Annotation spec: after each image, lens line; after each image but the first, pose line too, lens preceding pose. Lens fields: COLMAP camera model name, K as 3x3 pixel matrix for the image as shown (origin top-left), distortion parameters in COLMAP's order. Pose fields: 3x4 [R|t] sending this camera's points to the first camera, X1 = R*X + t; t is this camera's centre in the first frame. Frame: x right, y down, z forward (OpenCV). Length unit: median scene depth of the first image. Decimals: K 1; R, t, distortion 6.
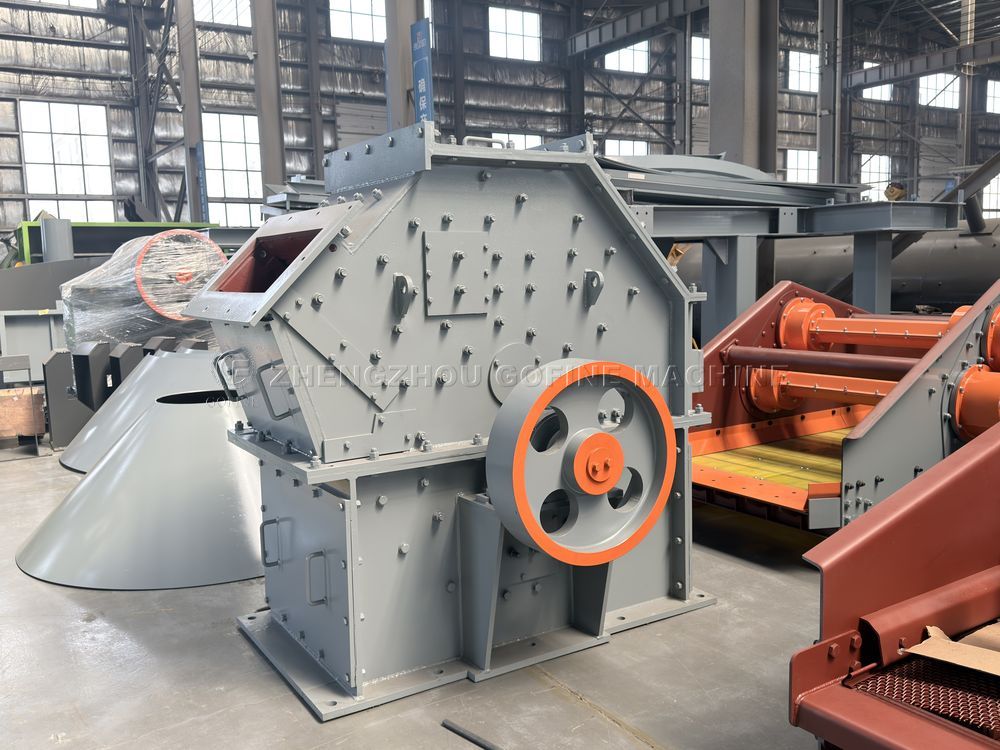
lens RADIAL K [[864.8, 0, 500.0], [0, 864.8, 375.0], [0, 0, 1]] dist [0.138294, -0.286493]
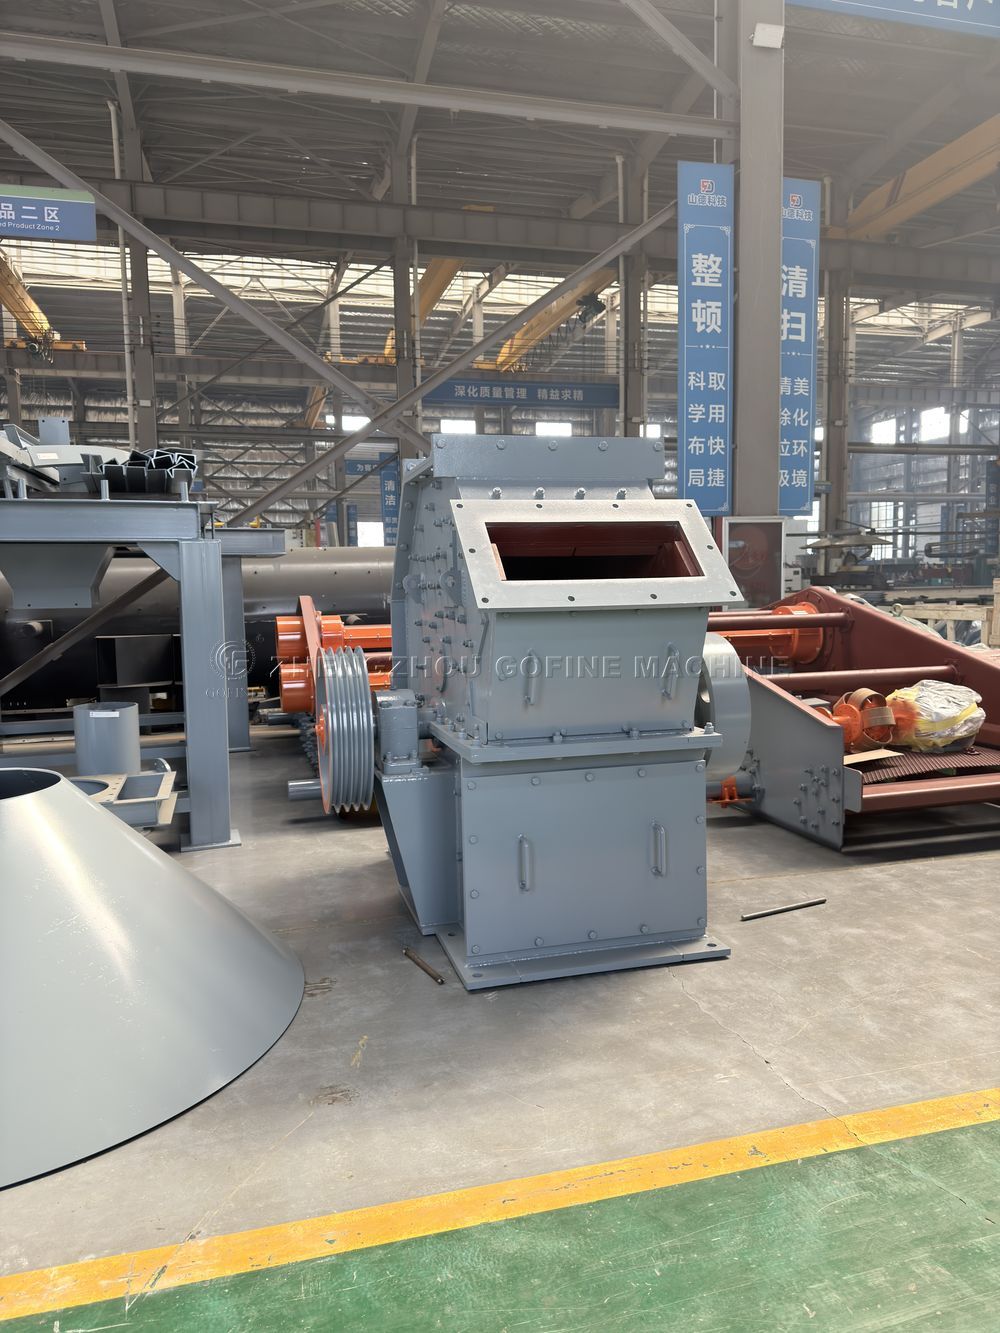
lens RADIAL K [[935.0, 0, 500.5], [0, 935.0, 661.7], [0, 0, 1]] dist [0.050856, -0.071836]
pose [[0.293867, -0.059227, 0.954010, -0.921013], [0.126790, 0.991674, 0.022510, -0.028426], [-0.947400, 0.114344, 0.298930, 0.569442]]
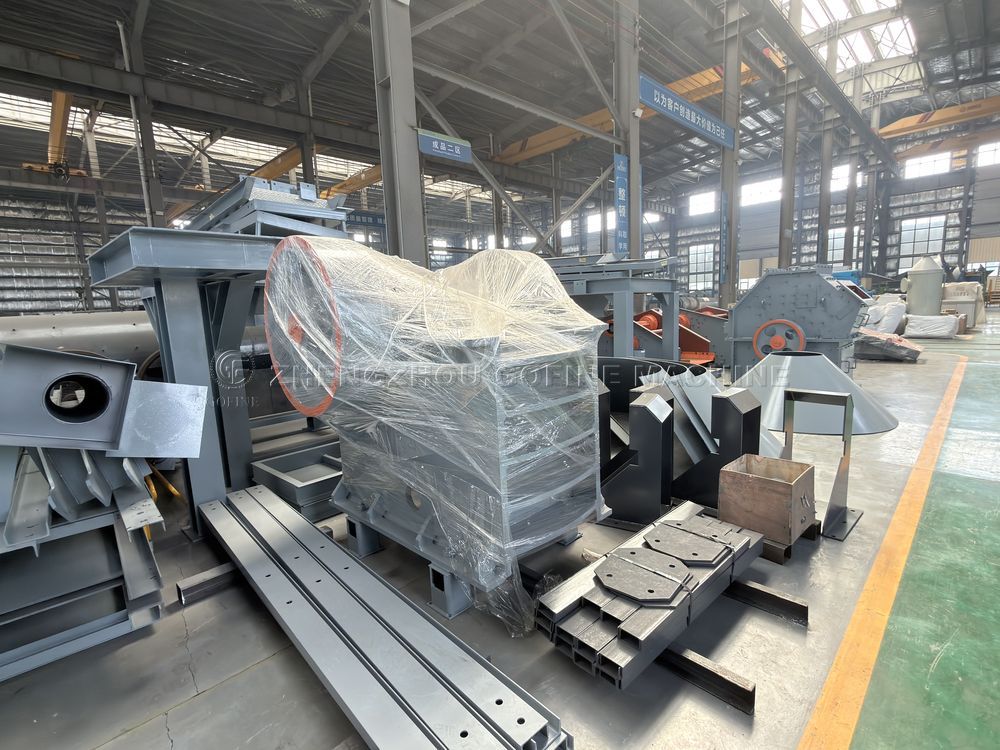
lens RADIAL K [[465.4, 0, 500.0], [0, 465.4, 375.0], [0, 0, 1]] dist [-0.000831, -0.000902]
pose [[-0.204604, -0.104973, 0.973200, -1.528661], [0.170320, 0.975249, 0.141002, -0.247653], [-0.963913, 0.194605, -0.181661, 2.243245]]
